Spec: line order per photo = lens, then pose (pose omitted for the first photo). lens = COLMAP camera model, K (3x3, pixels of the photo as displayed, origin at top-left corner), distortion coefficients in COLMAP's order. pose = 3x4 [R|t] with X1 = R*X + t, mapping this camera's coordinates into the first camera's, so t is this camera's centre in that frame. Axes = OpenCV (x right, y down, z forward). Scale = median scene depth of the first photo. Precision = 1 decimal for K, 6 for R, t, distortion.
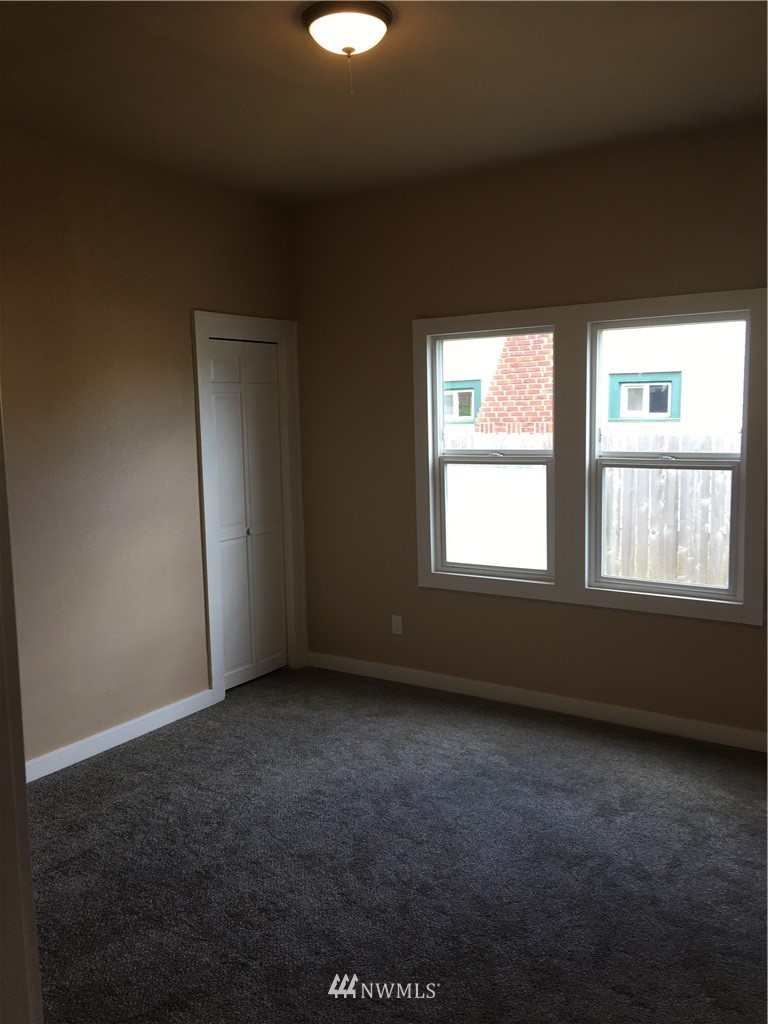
lens RADIAL K [[855.3, 0, 383.3], [0, 855.3, 512.7], [0, 0, 1]] dist [0.080440, -0.131594]
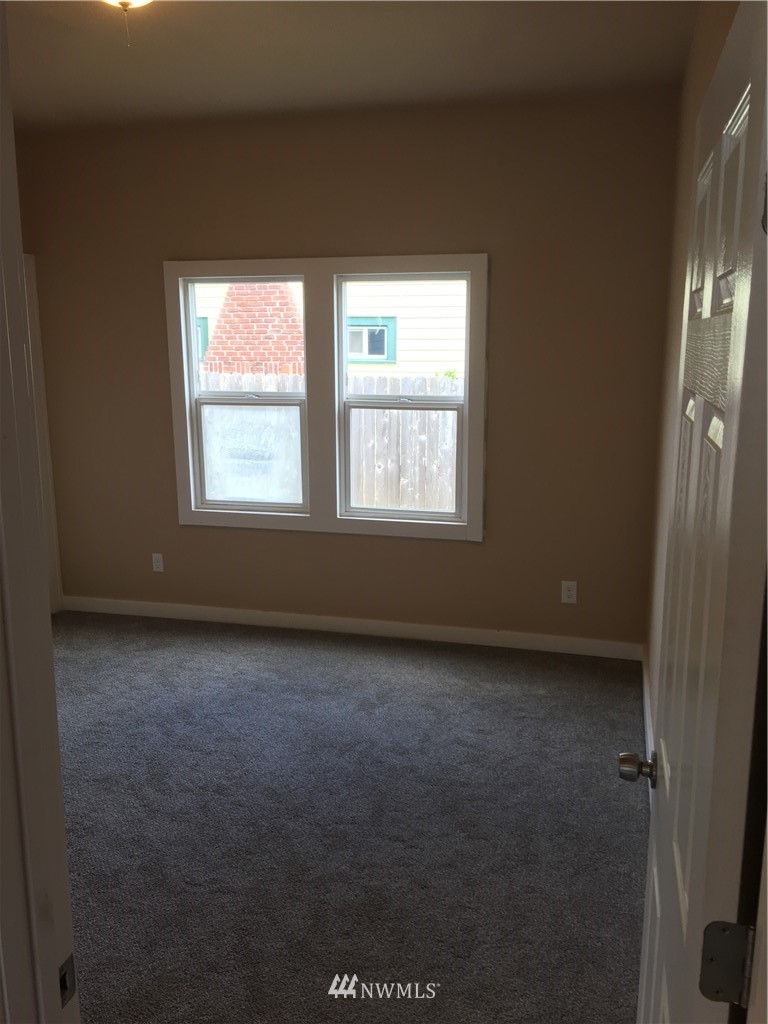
lens RADIAL K [[855.3, 0, 385.5], [0, 855.3, 516.3], [0, 0, 1]] dist [0.080440, -0.131594]
pose [[0.945143, -0.045811, 0.323430, -0.070113], [0.021013, 0.996593, 0.079753, -0.001424], [-0.325981, -0.068581, 0.942885, -0.072590]]
